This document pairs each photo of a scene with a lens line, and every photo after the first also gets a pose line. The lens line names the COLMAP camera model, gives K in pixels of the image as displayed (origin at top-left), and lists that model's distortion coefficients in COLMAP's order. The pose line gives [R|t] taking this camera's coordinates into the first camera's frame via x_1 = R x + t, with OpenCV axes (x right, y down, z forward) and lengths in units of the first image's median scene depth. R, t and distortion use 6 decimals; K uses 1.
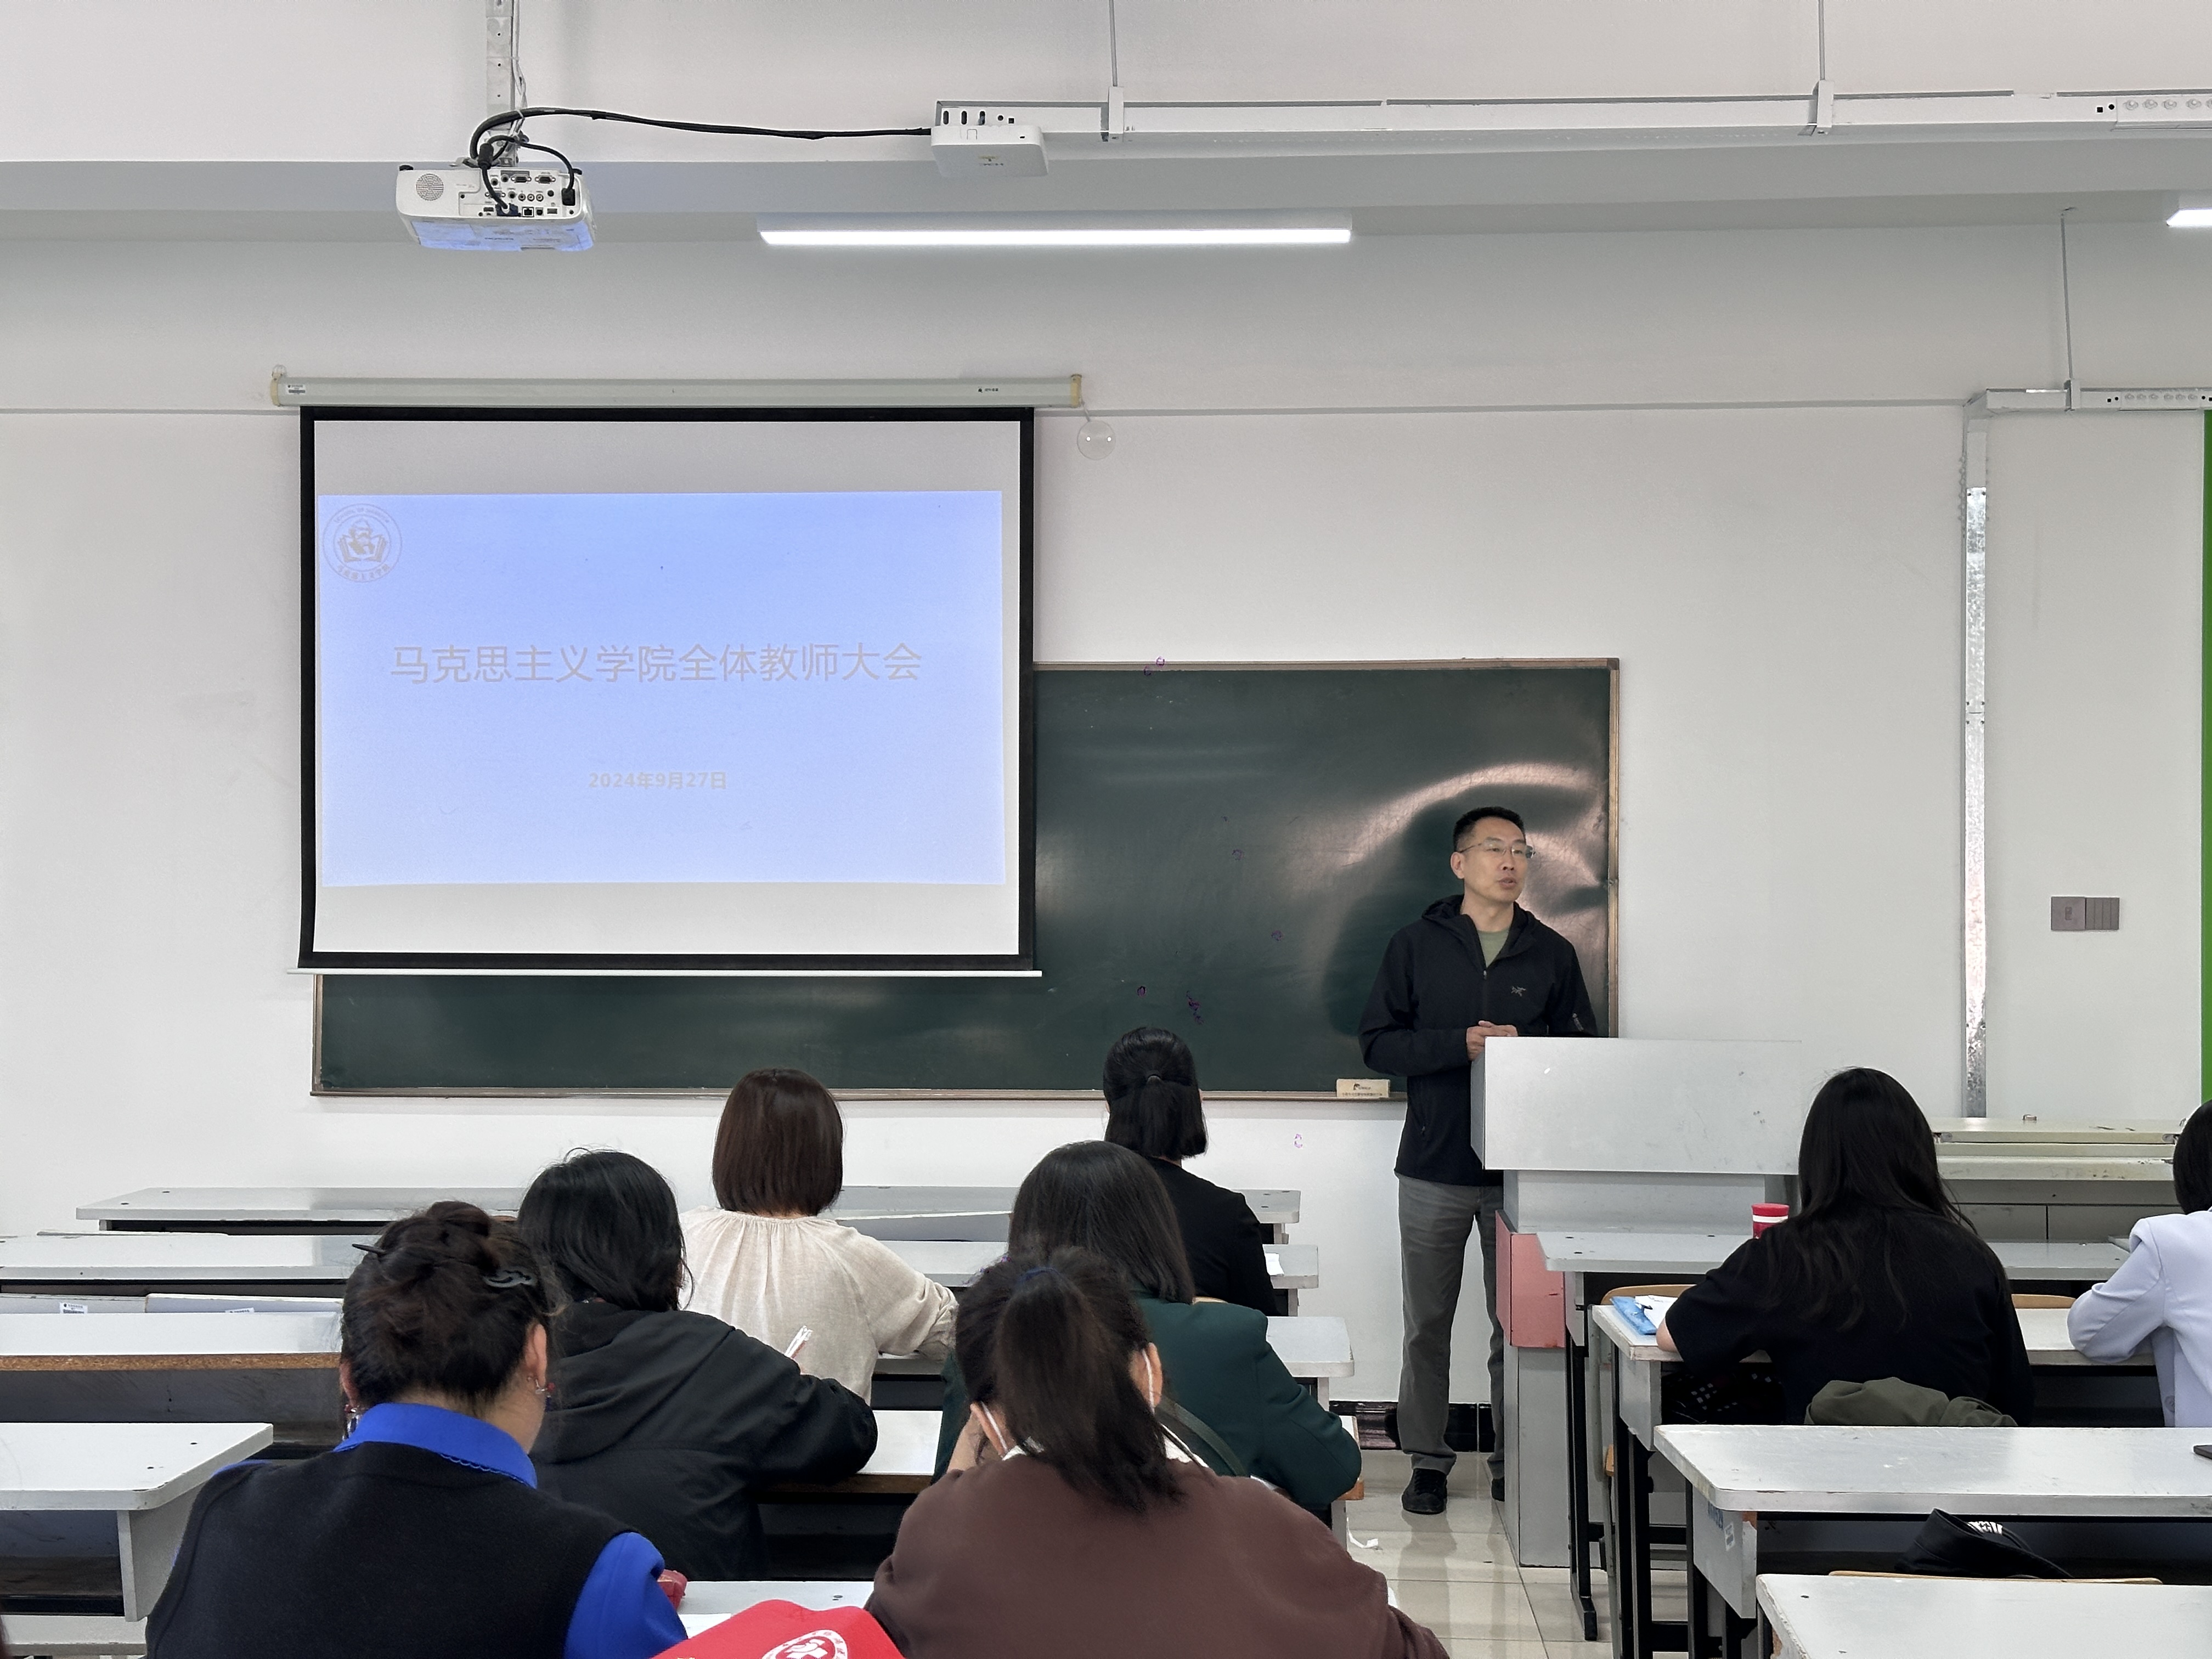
lens RADIAL K [[3026.3, 0, 1106.0], [0, 3026.3, 829.5], [0, 0, 1]] dist [0.031502, 0.738821]
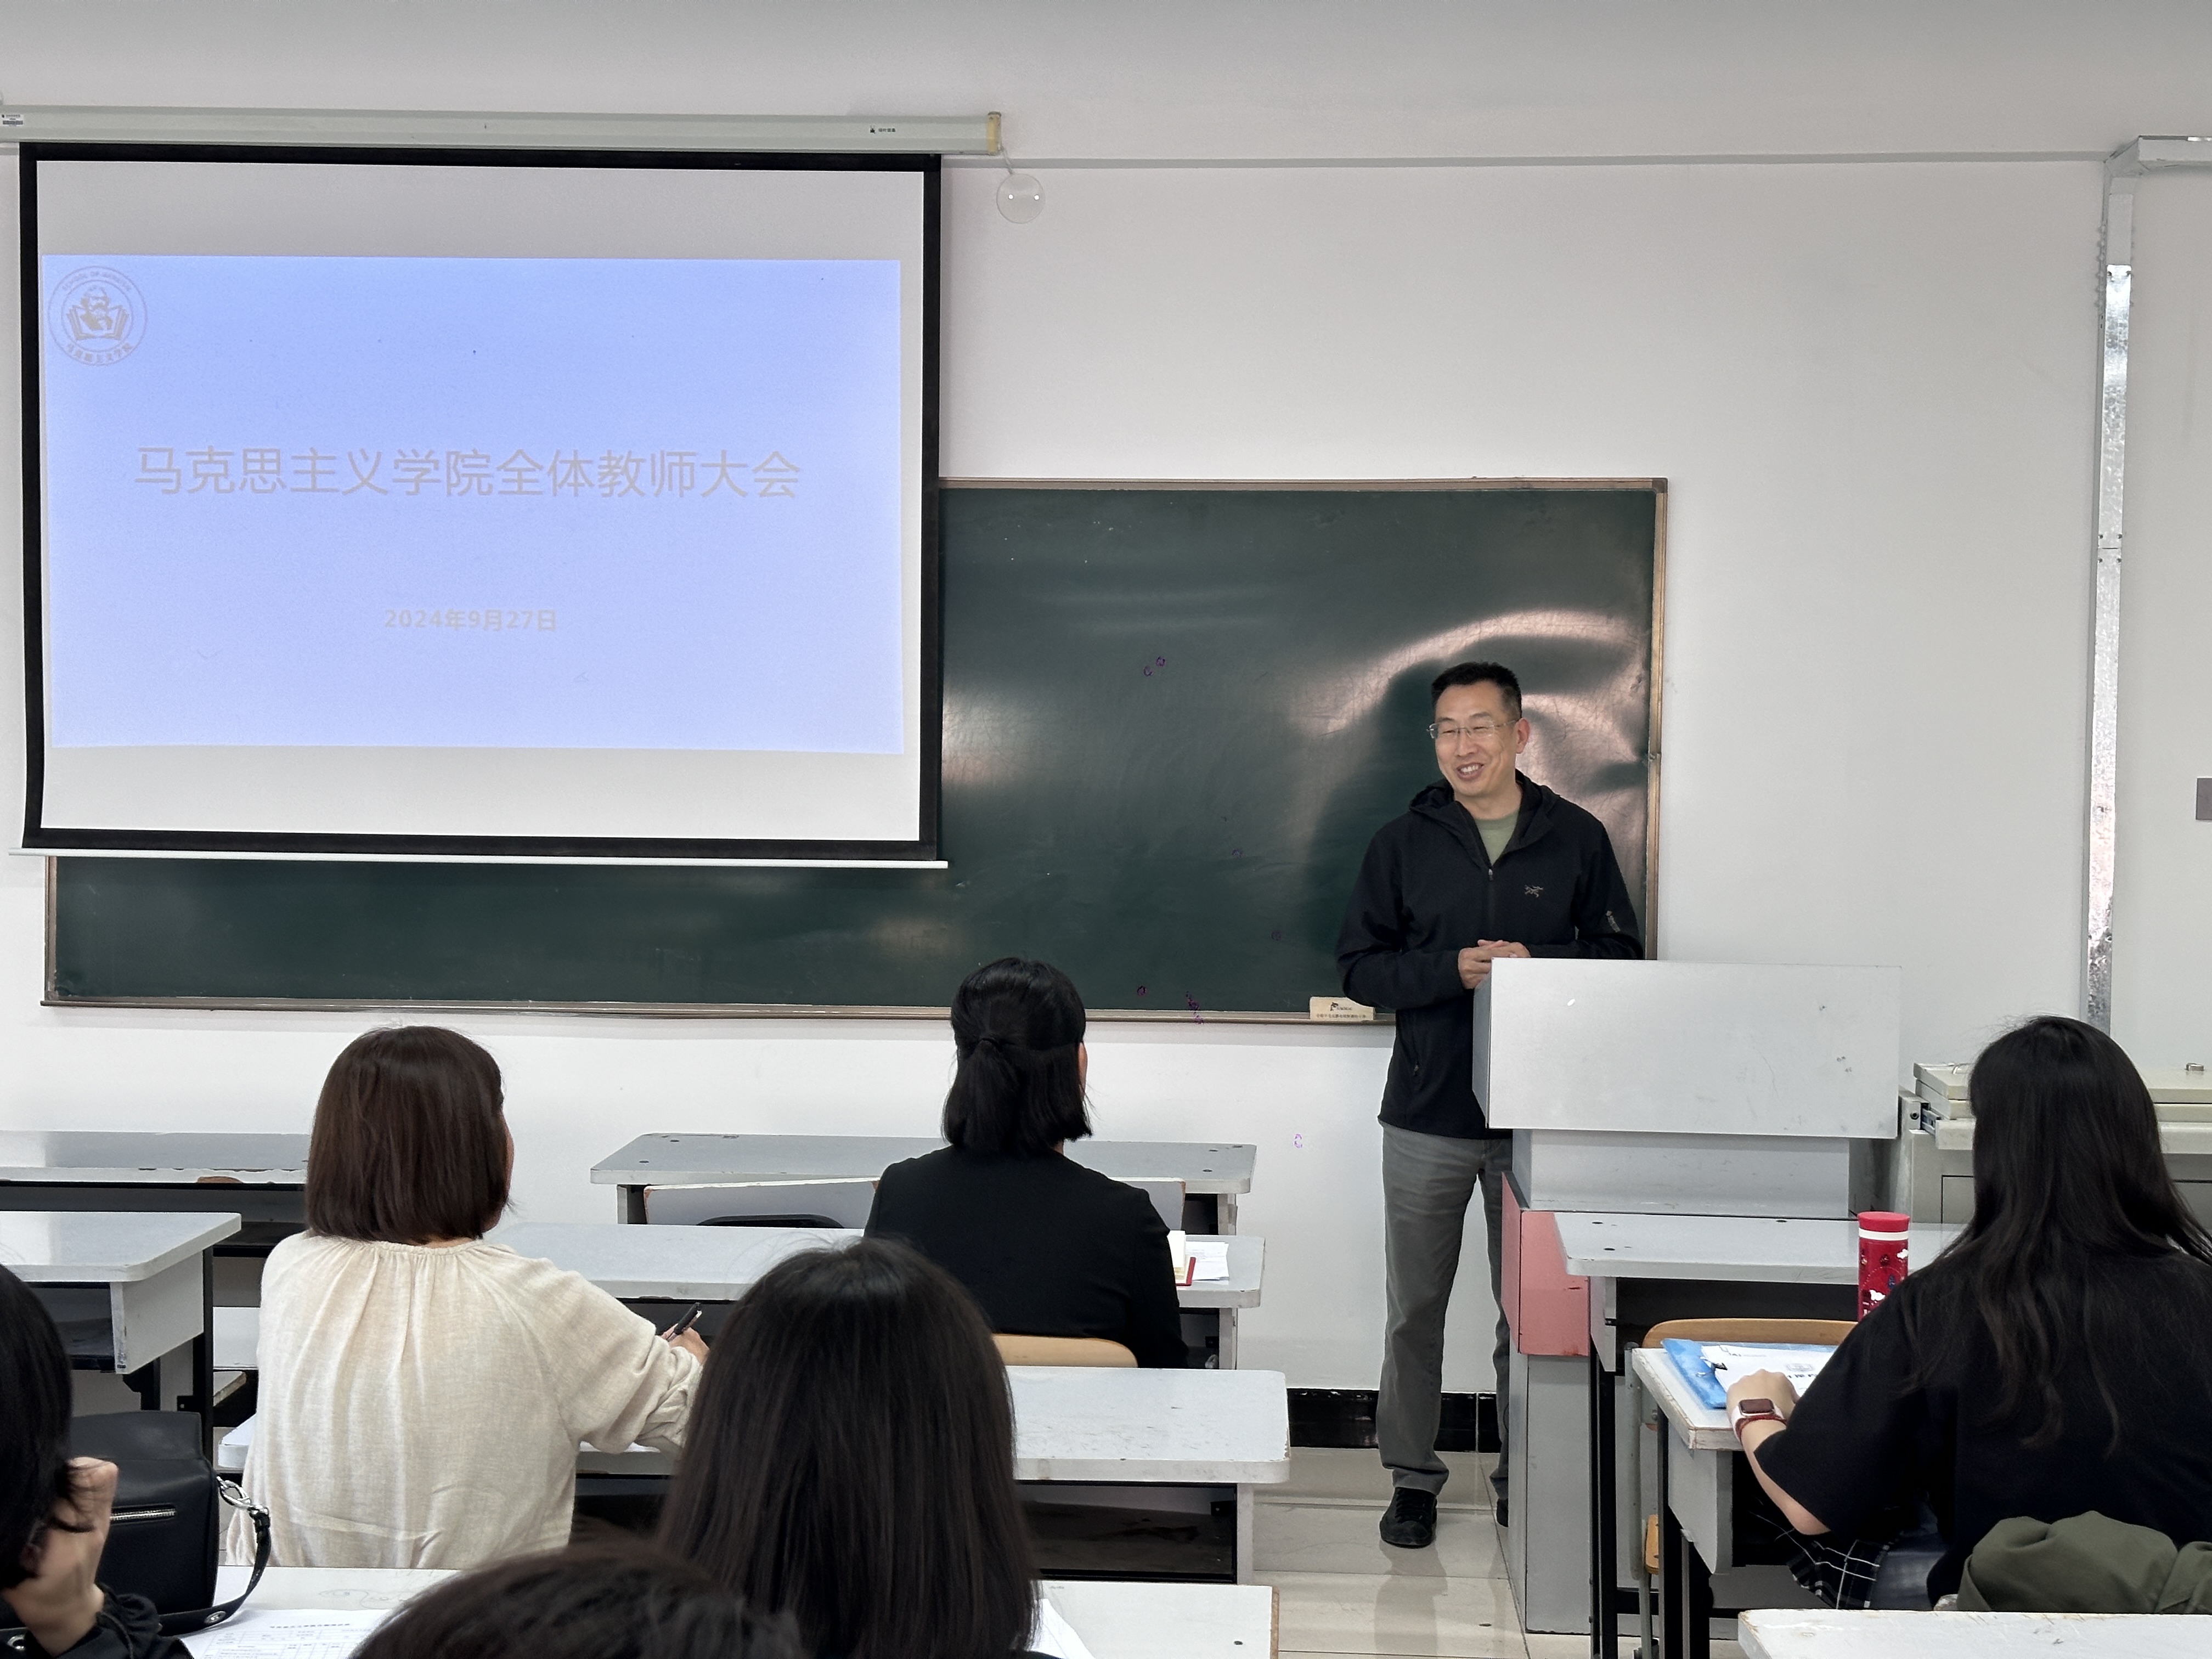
lens RADIAL K [[3084.9, 0, 1143.1], [0, 3084.9, 854.5], [0, 0, 1]] dist [0.128430, -0.144305]
pose [[0.999925, 0.008445, 0.008908, 0.023646], [-0.008884, 0.998688, 0.050423, 0.002907], [-0.008470, -0.050498, 0.998688, 0.174631]]
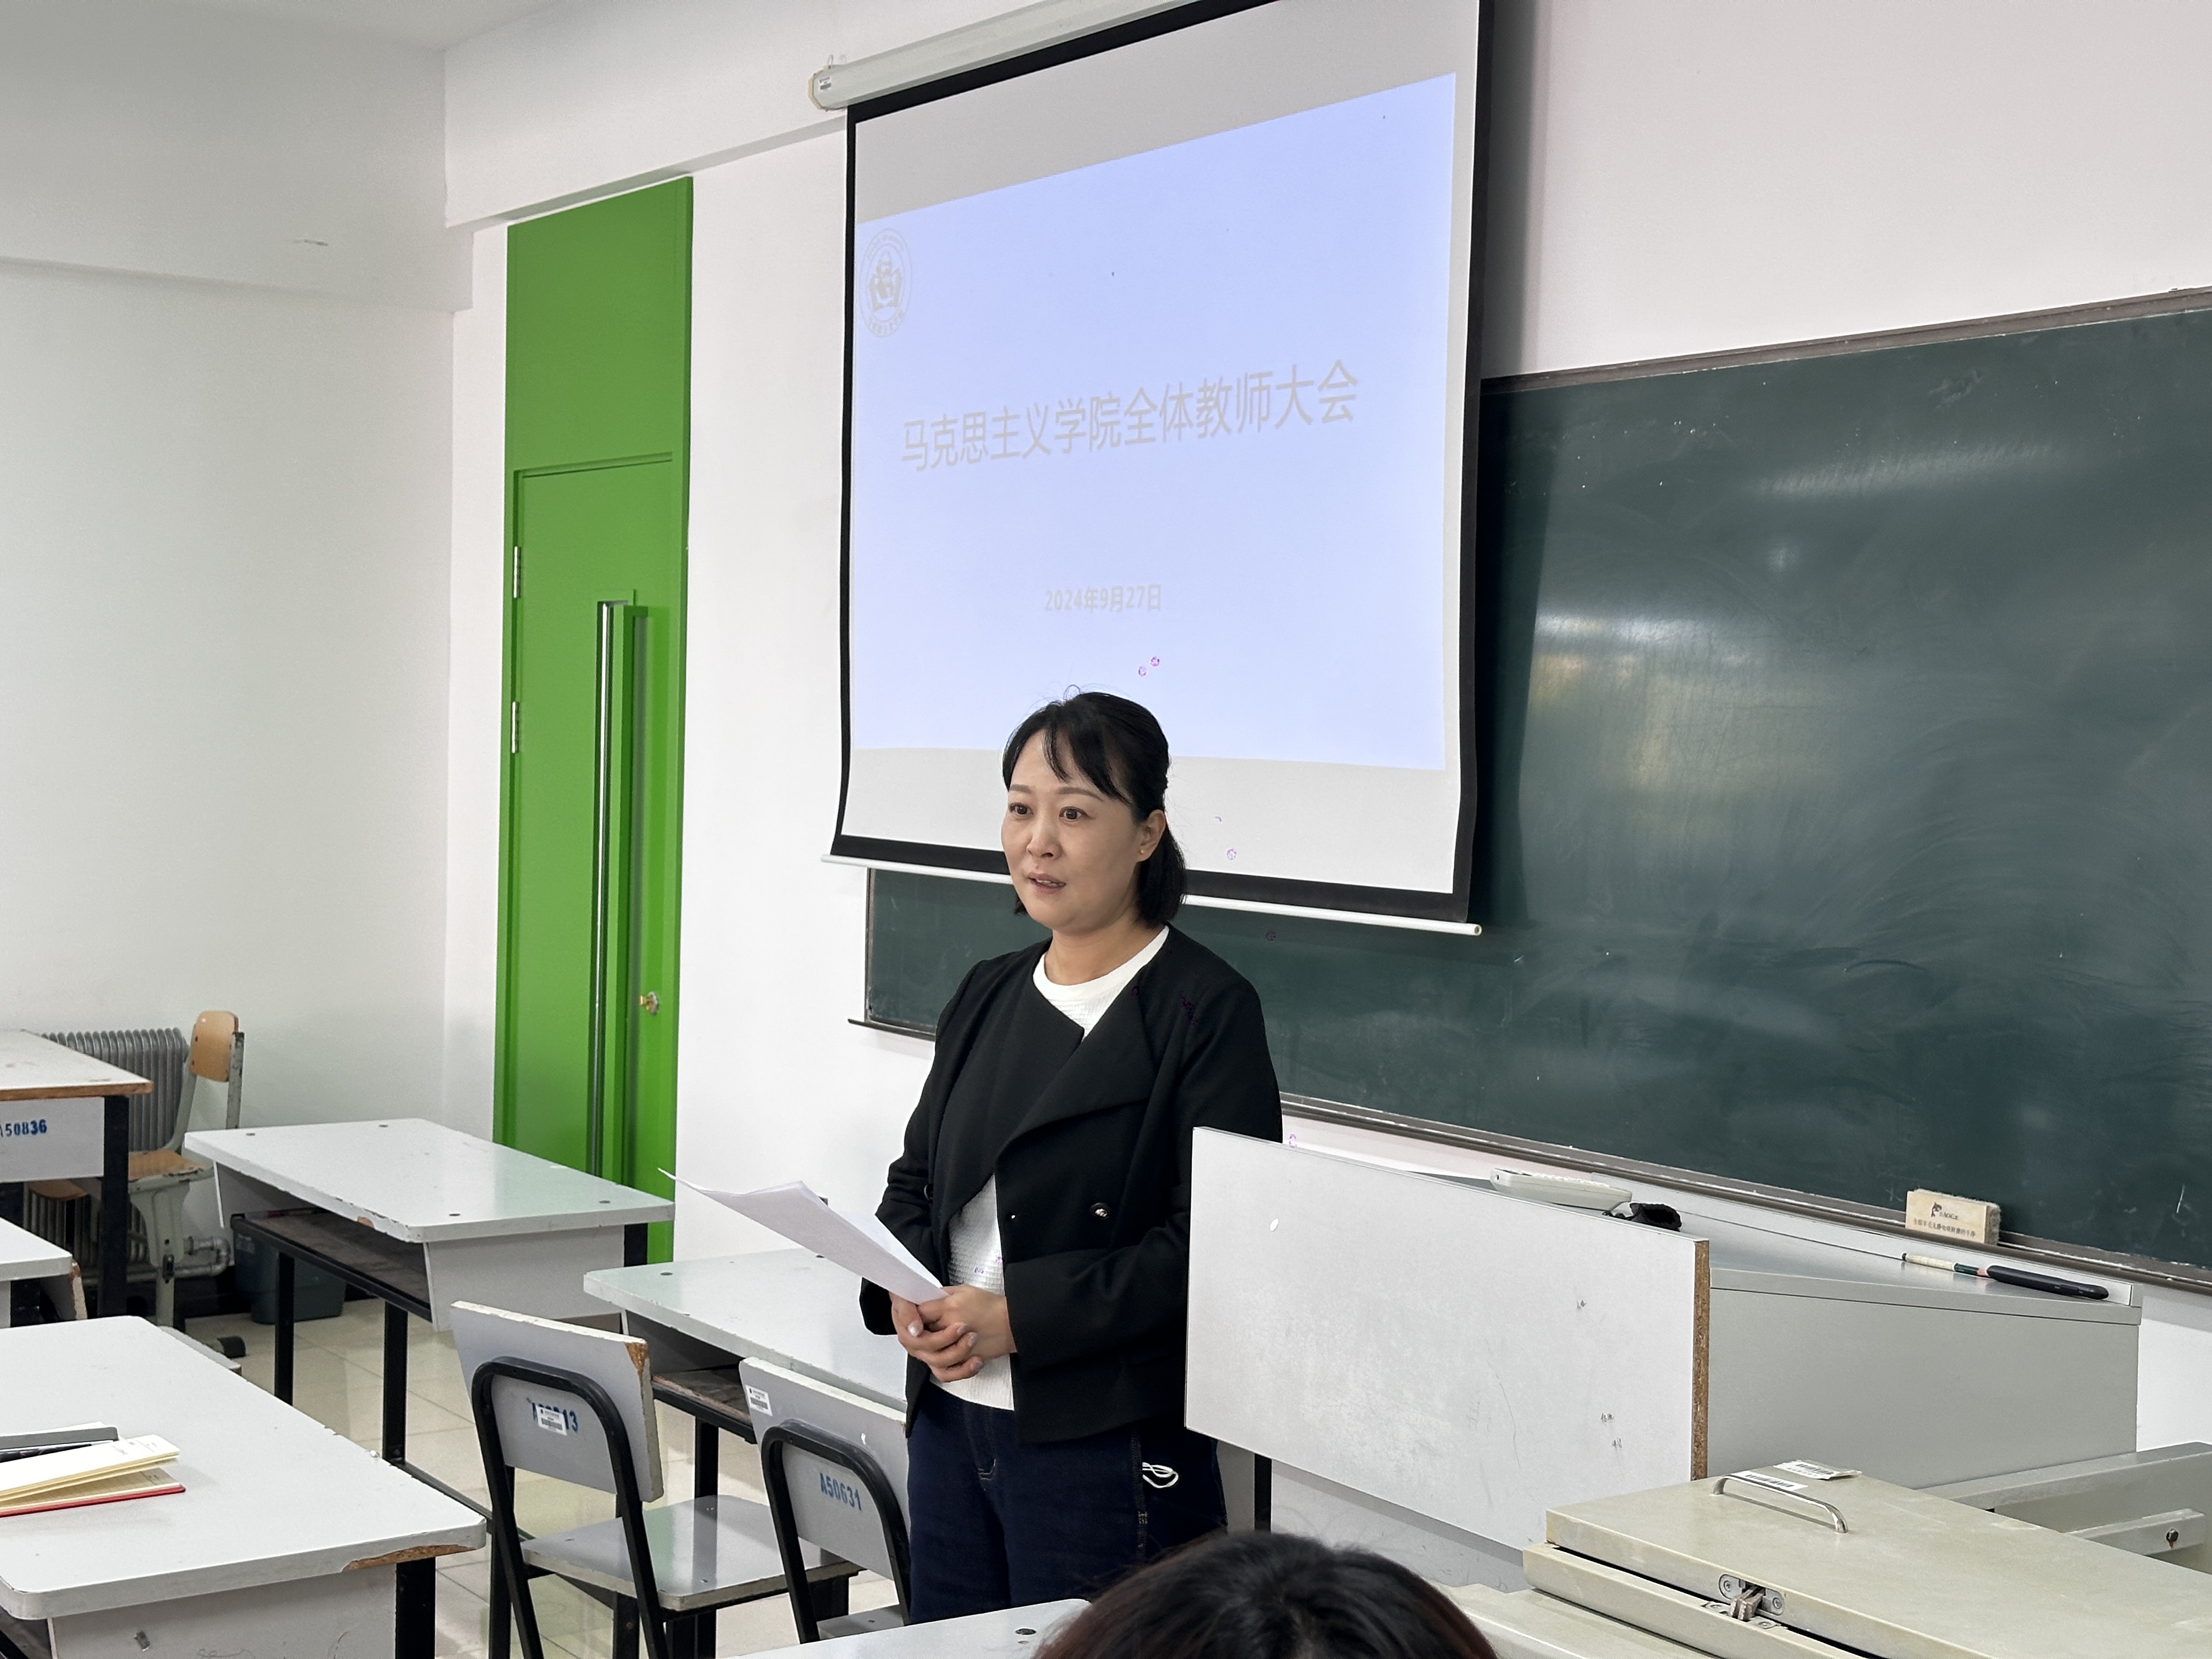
lens RADIAL K [[3136.6, 0, 1107.2], [0, 3136.6, 751.8], [0, 0, 1]] dist [0.130938, -0.031261]
pose [[0.612619, 0.019546, -0.790136, 0.395613], [-0.009798, 0.999805, 0.017136, 0.005274], [0.790317, -0.002756, 0.612691, 0.586806]]
